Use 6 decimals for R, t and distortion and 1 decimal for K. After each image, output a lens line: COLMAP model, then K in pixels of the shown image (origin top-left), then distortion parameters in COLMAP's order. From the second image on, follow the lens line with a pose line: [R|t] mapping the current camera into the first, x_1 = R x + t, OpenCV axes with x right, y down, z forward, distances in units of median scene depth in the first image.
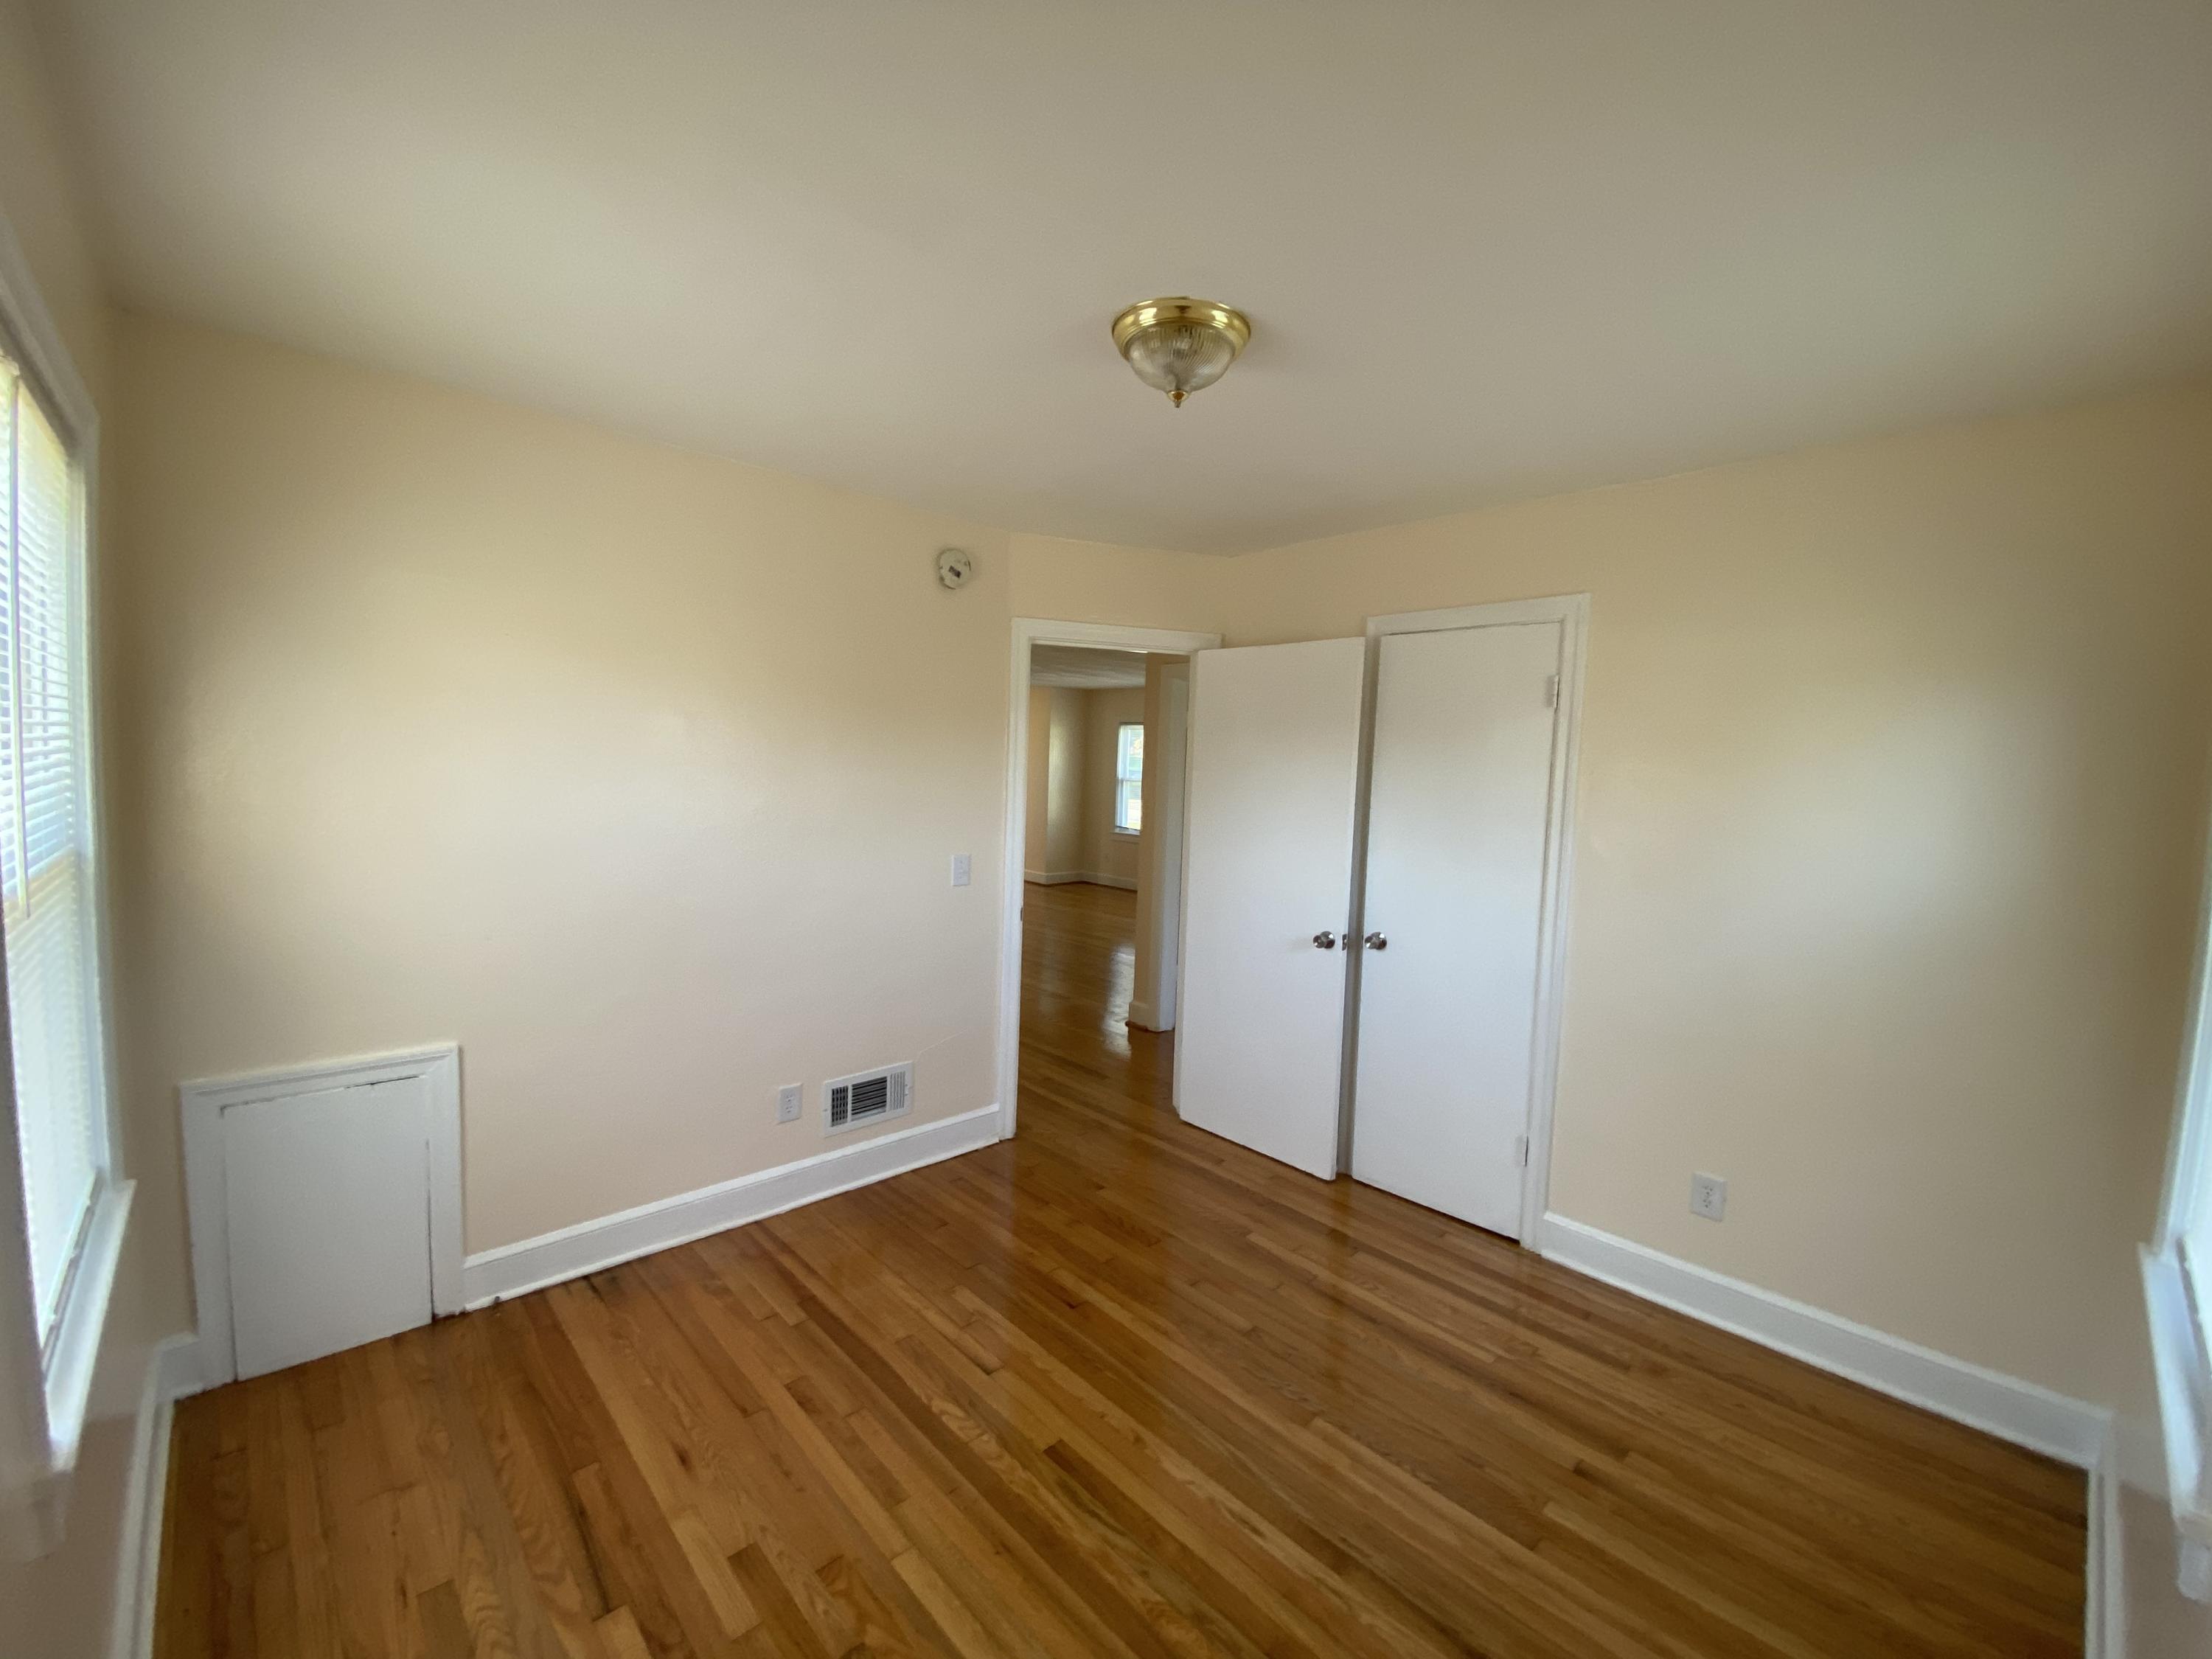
lens RADIAL K [[904.8, 0, 1113.1], [0, 904.8, 824.7], [0, 0, 1]] dist [0.045616, -0.039494]
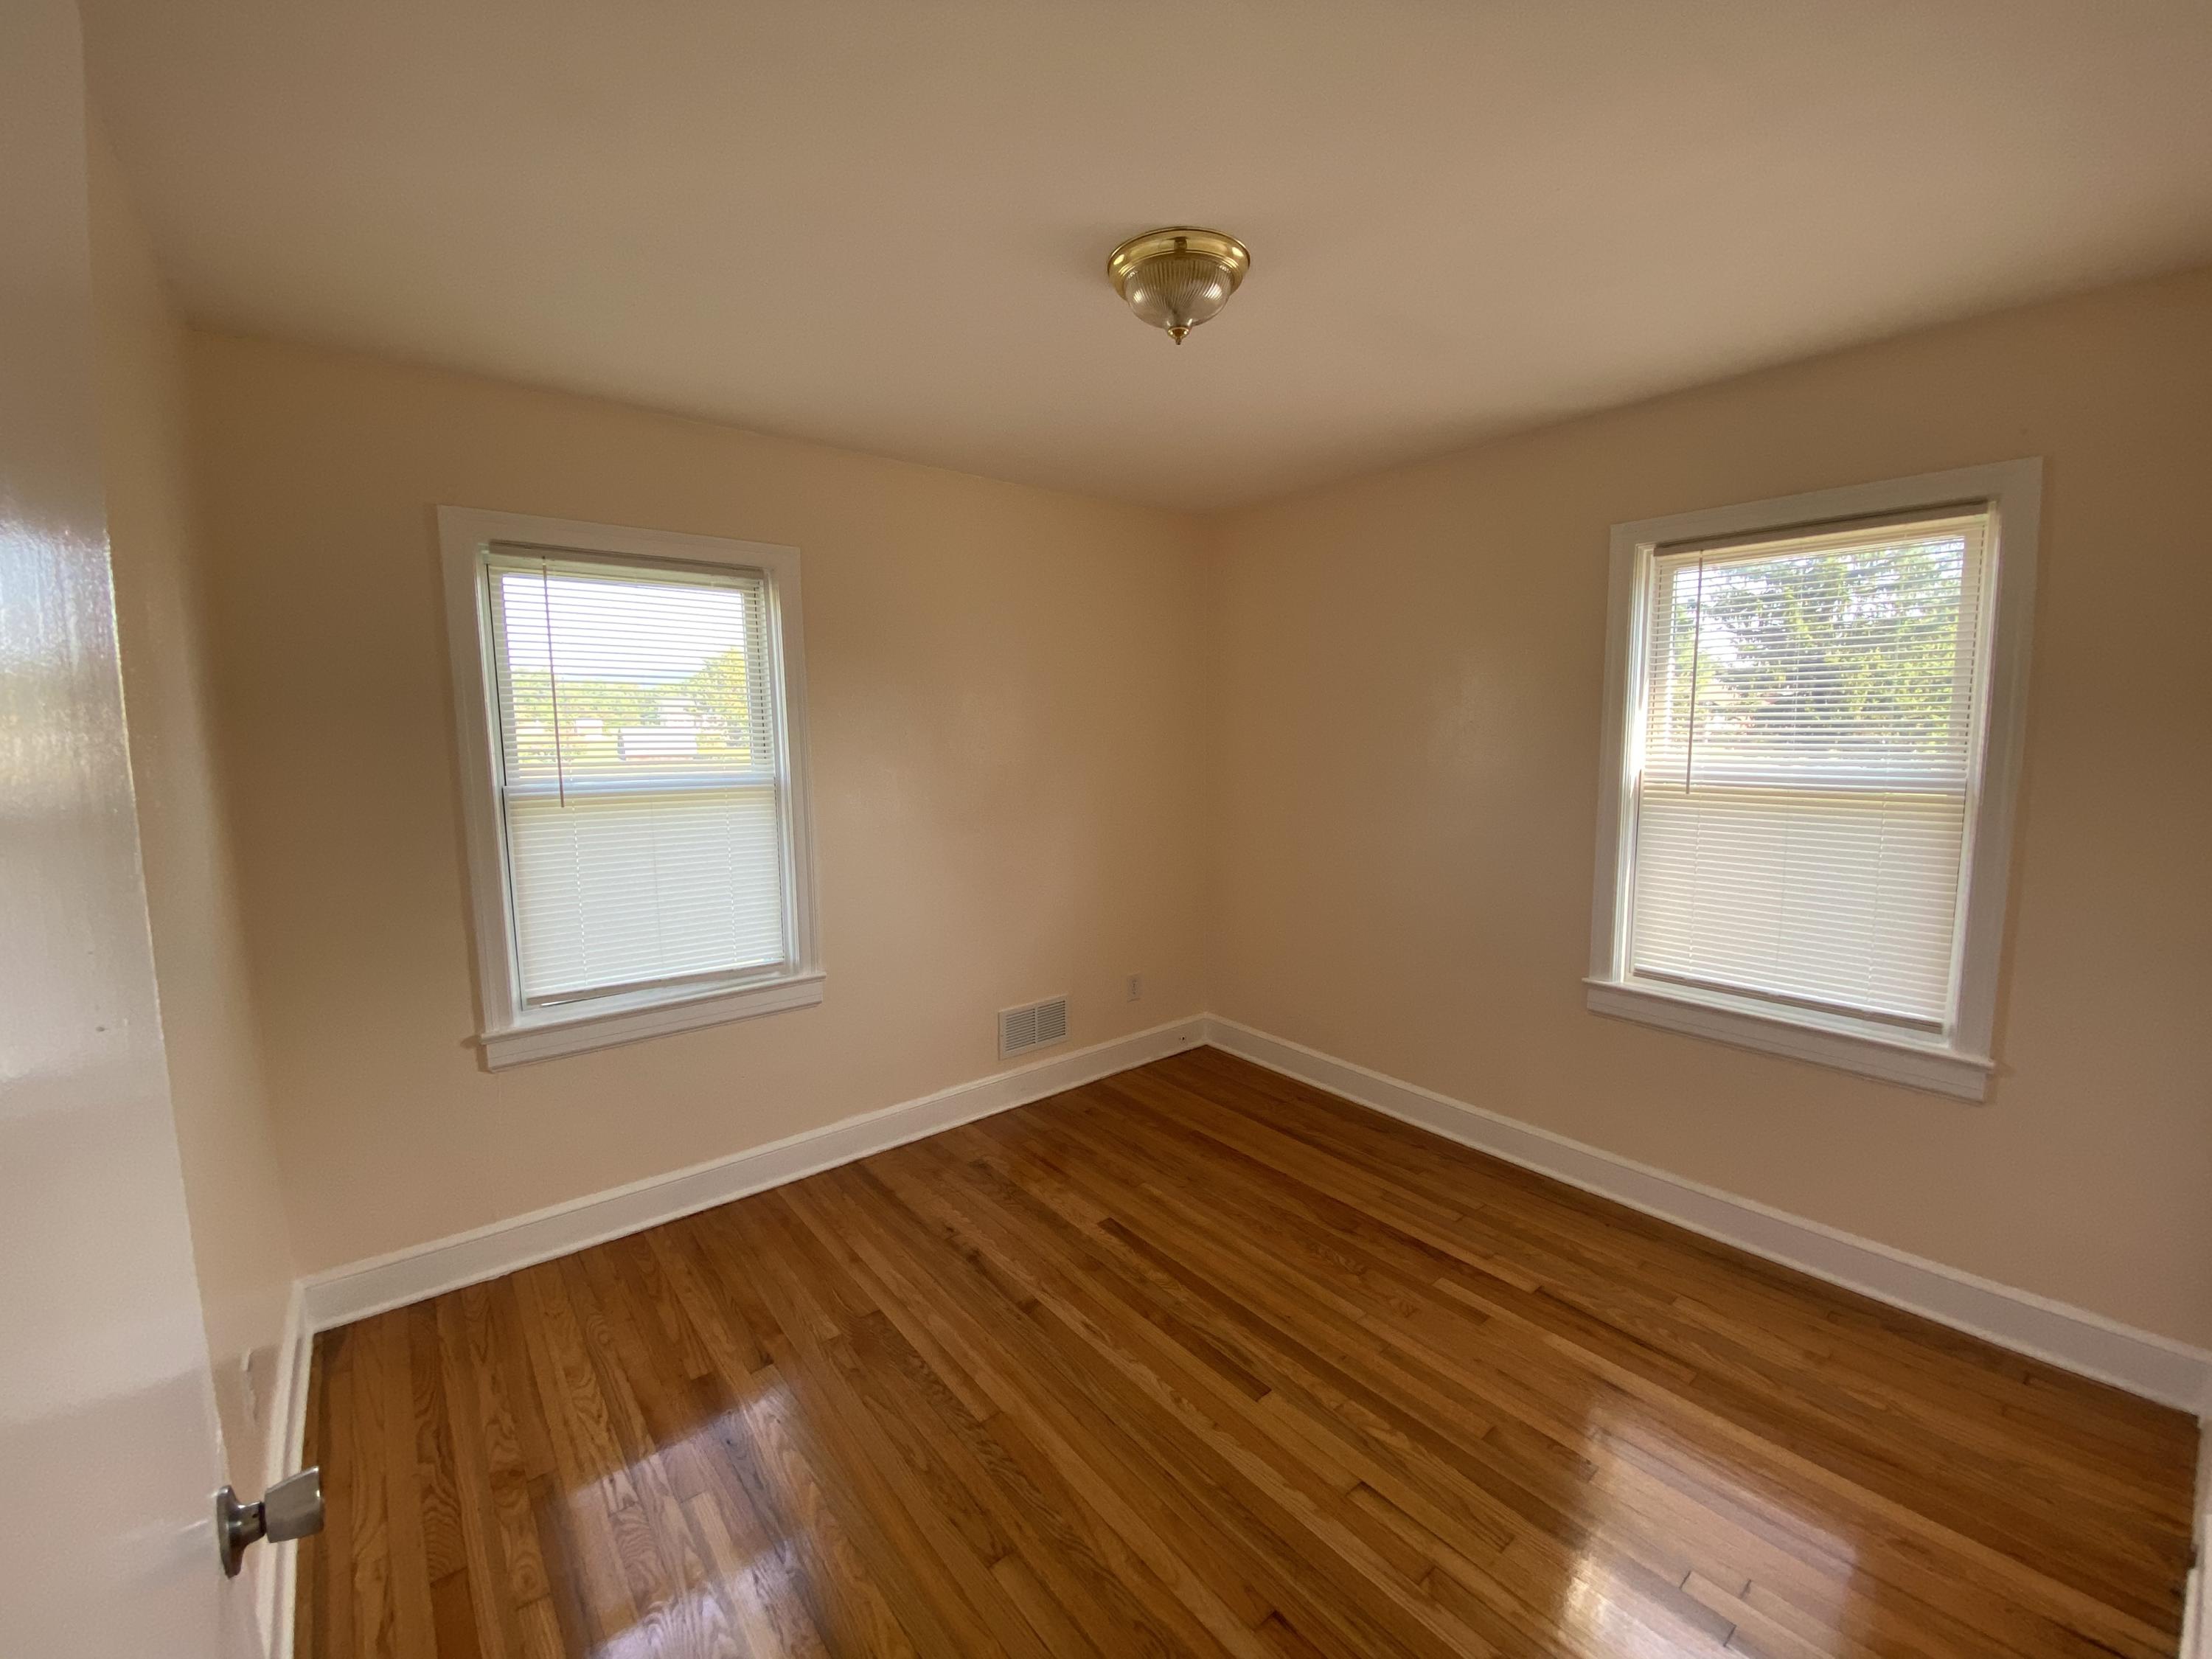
lens RADIAL K [[904.8, 0, 1113.1], [0, 904.8, 824.7], [0, 0, 1]] dist [0.045616, -0.039494]
pose [[-0.996500, -0.035266, 0.075791, 0.044932], [-0.020772, 0.982682, 0.184135, -0.121207], [-0.080972, 0.181916, -0.979975, 1.922233]]
